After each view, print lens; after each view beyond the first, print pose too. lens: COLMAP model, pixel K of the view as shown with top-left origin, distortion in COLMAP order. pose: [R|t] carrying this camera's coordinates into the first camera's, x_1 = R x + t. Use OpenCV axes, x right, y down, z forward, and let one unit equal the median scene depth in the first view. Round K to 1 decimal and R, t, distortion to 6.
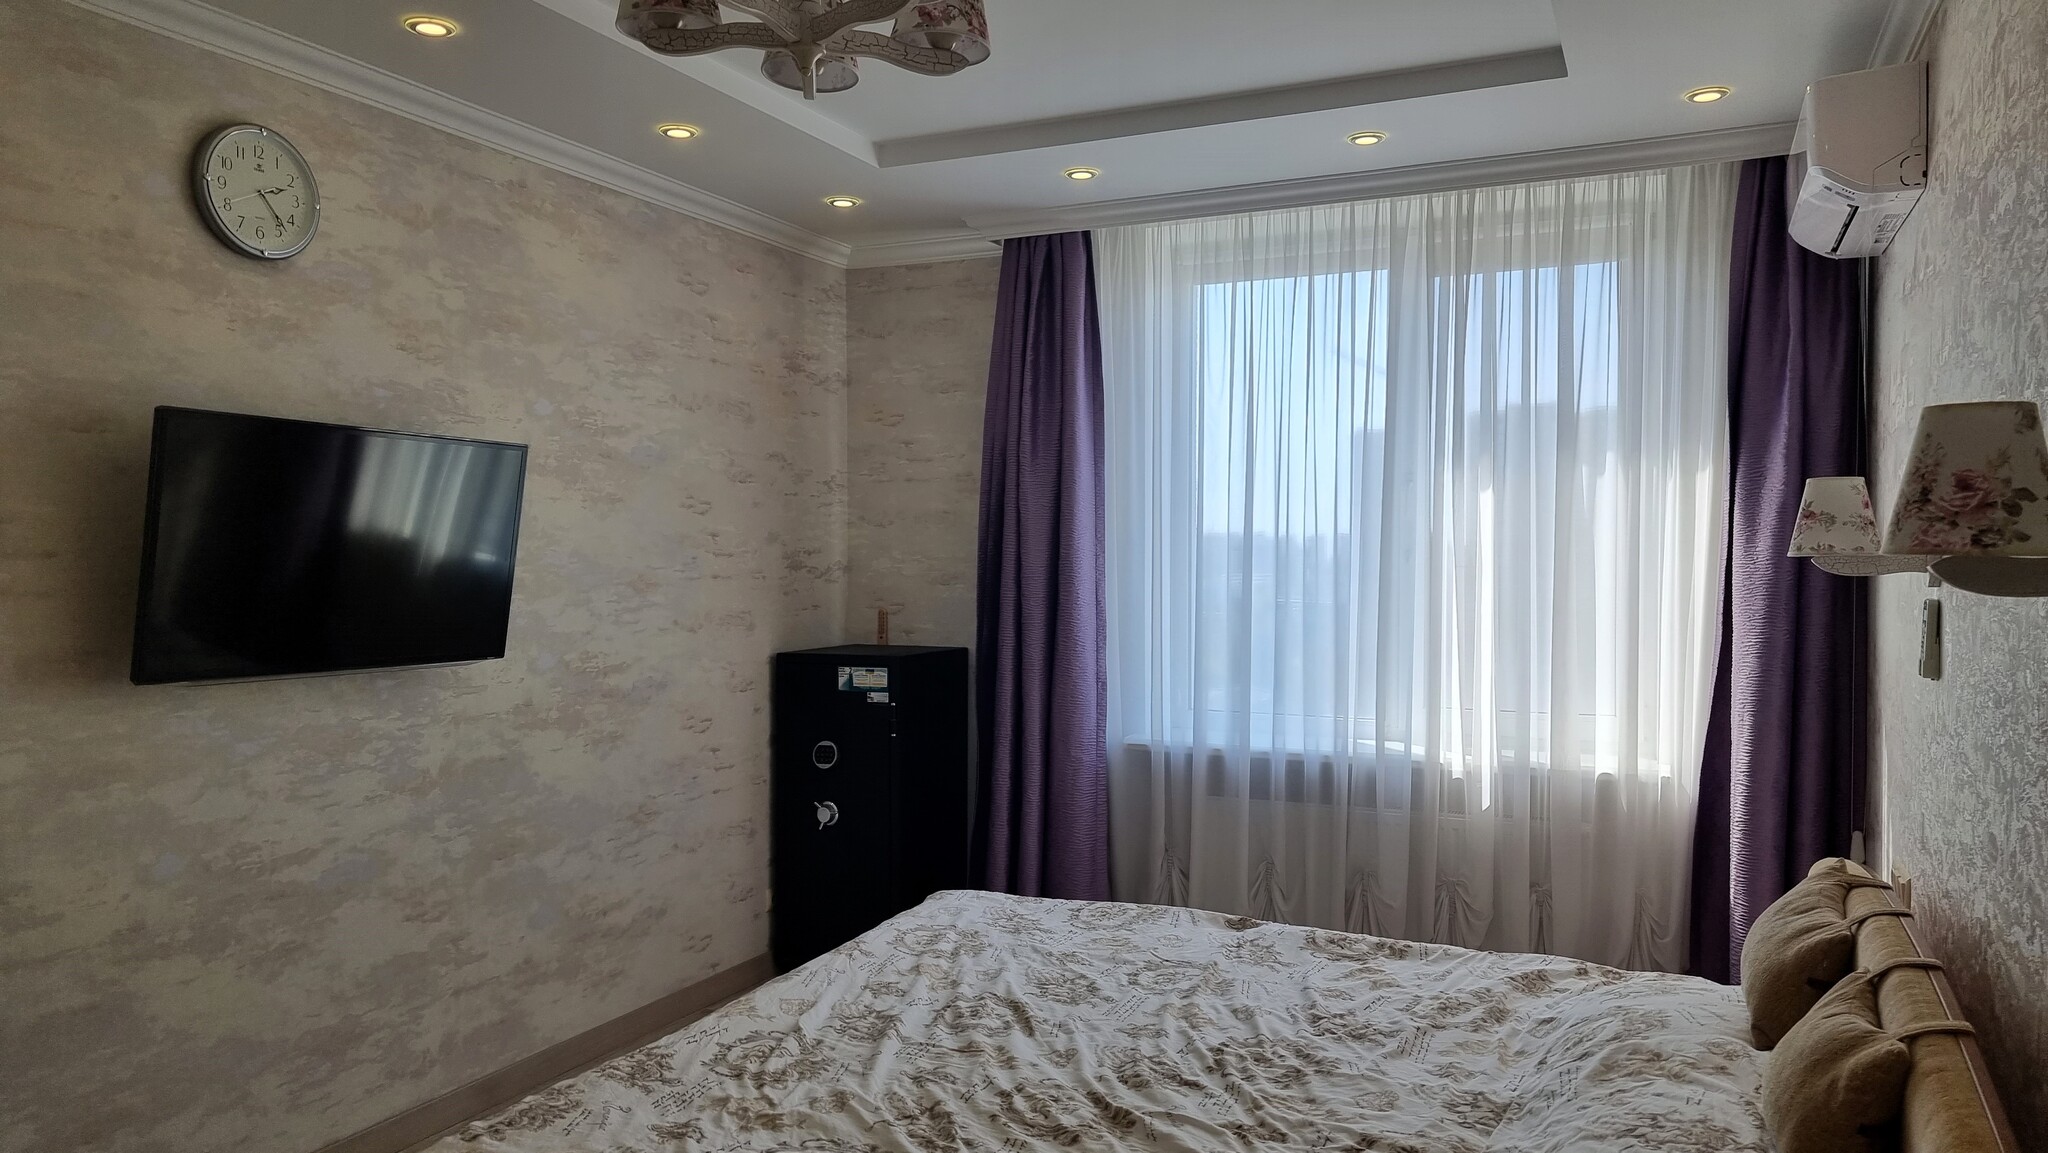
lens RADIAL K [[1441.3, 0, 1023.7], [0, 1441.3, 574.0], [0, 0, 1]] dist [0.066630, -0.046739]
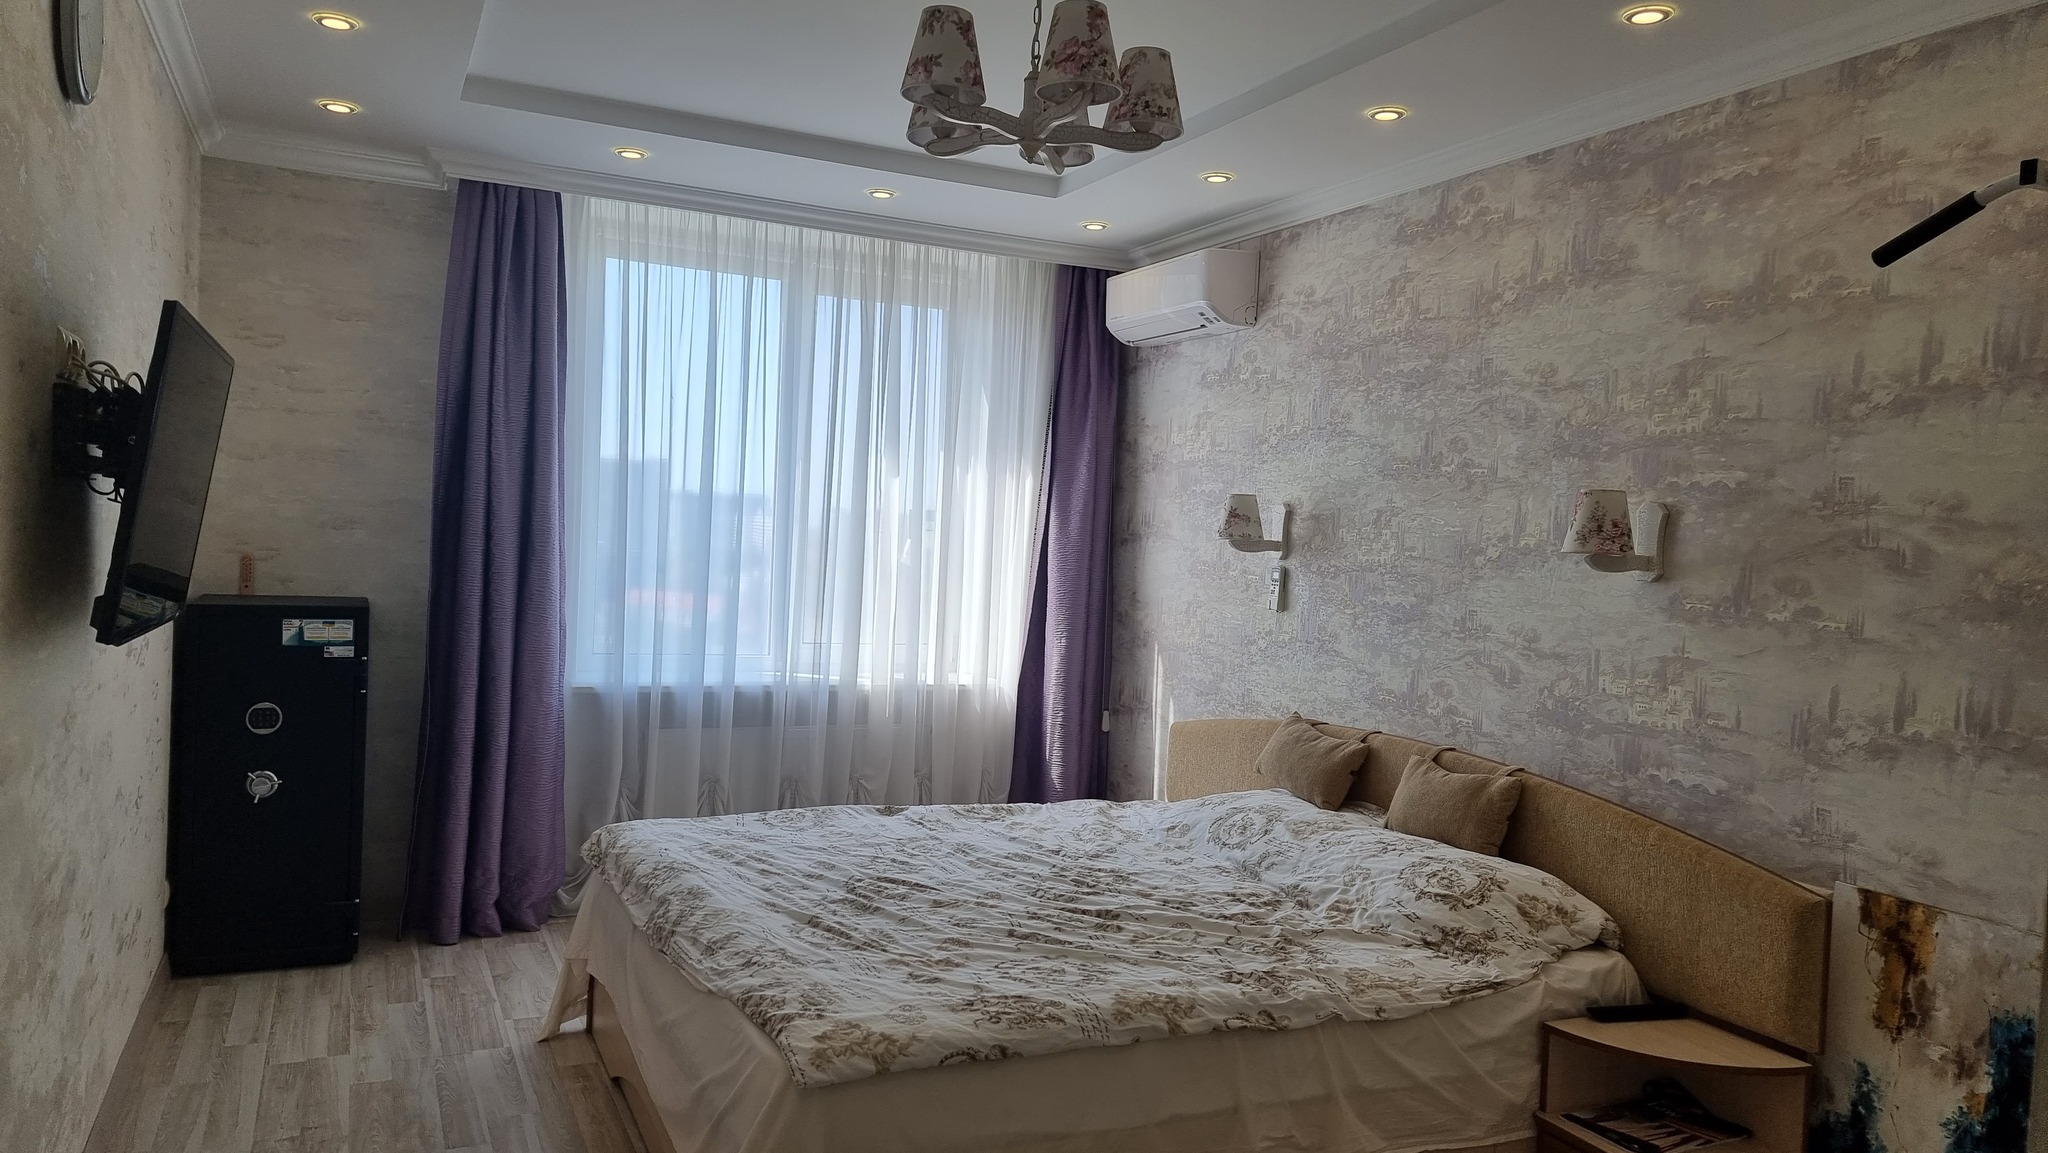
lens RADIAL K [[1441.3, 0, 1040.5], [0, 1441.3, 573.0], [0, 0, 1]] dist [0.066630, -0.046739]
pose [[0.636521, 0.009258, 0.771204, -0.584267], [-0.036256, 0.999182, 0.017930, 0.002789], [-0.770407, -0.039373, 0.636336, 0.071607]]
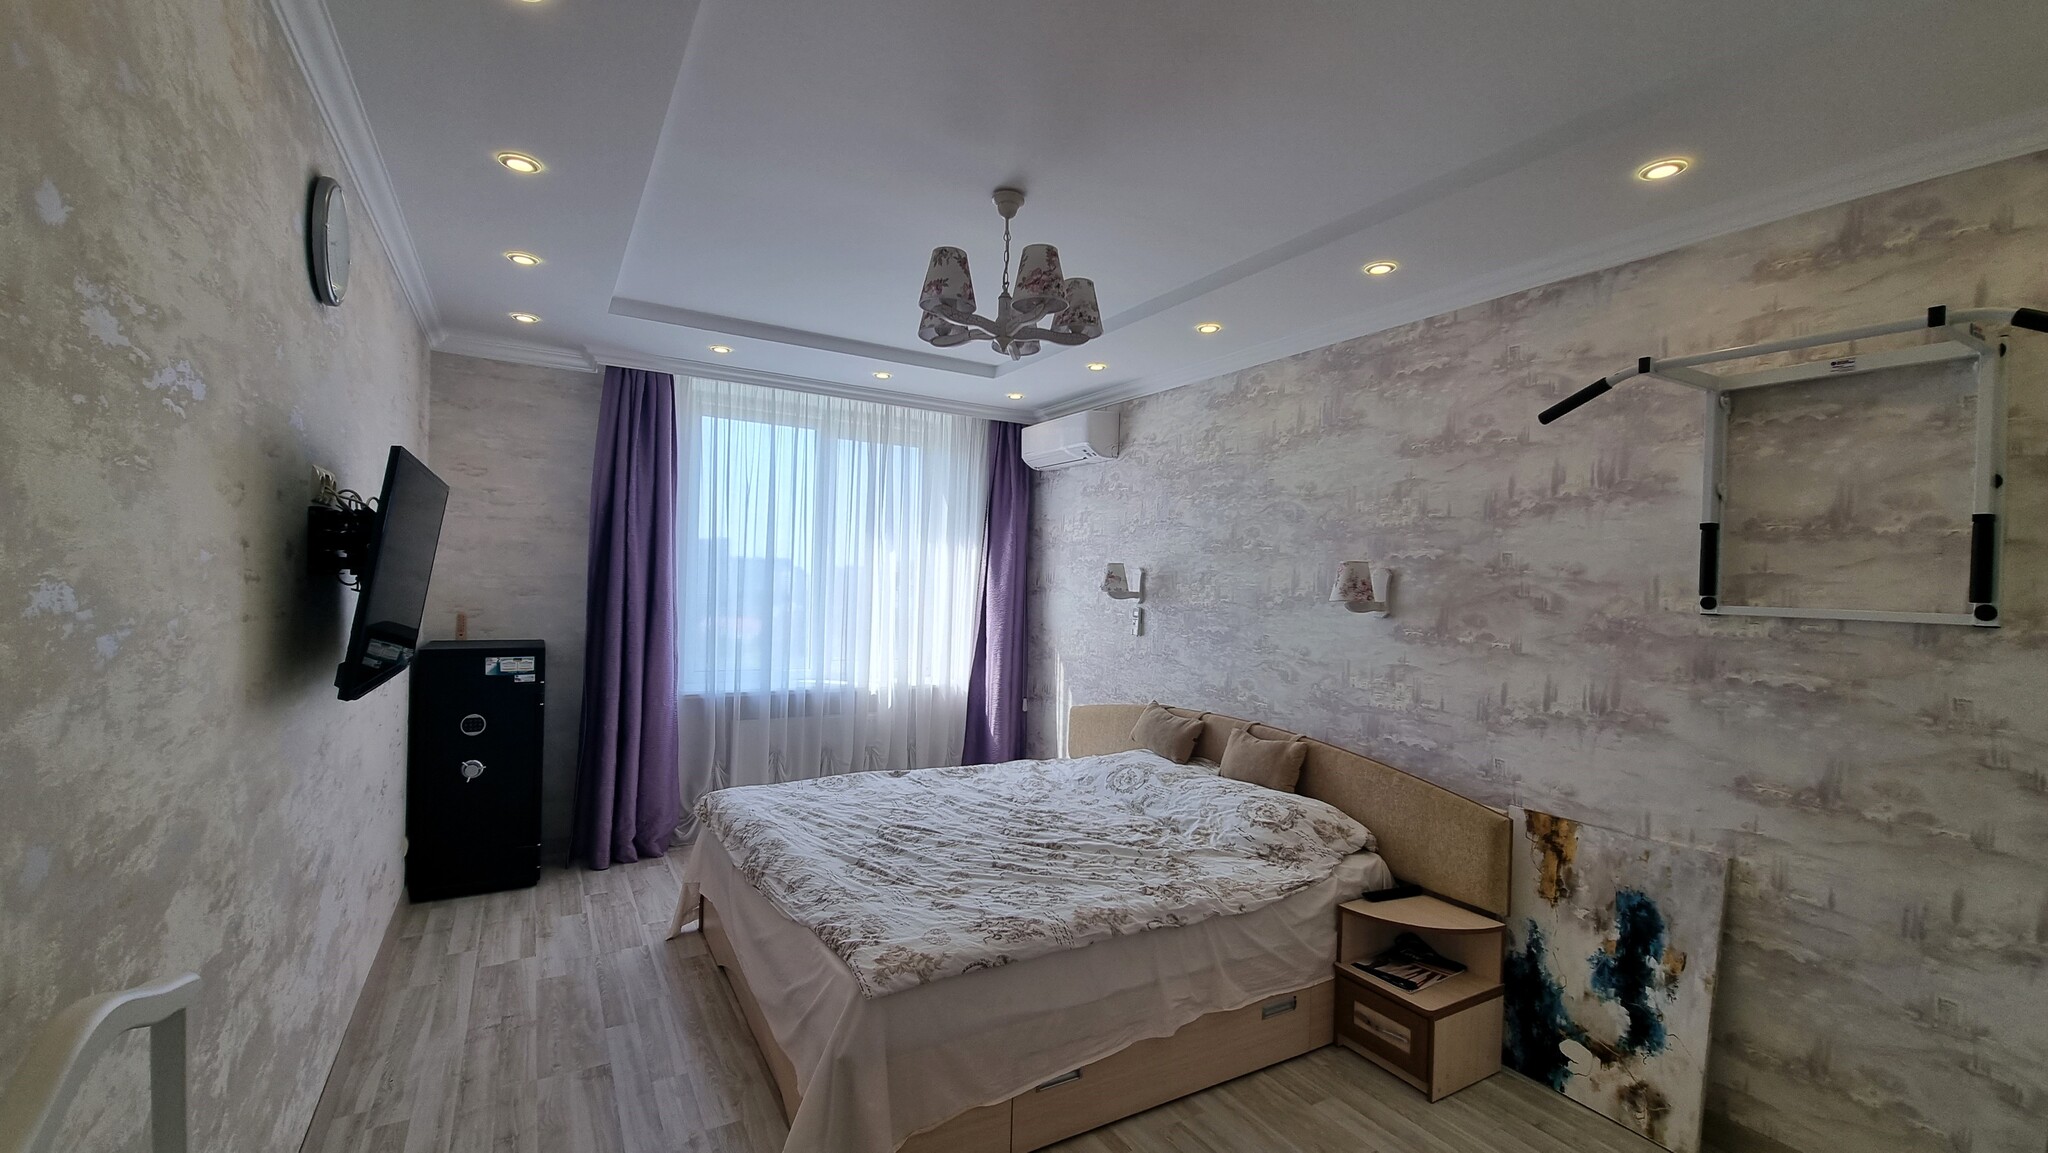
lens RADIAL K [[844.9, 0, 1035.9], [0, 844.9, 580.1], [0, 0, 1]] dist [-0.002339, 0.000218]
pose [[0.559756, 0.018559, 0.828450, -0.543109], [-0.019336, 0.999769, -0.009332, -0.010966], [-0.828432, -0.010795, 0.559985, 0.159903]]
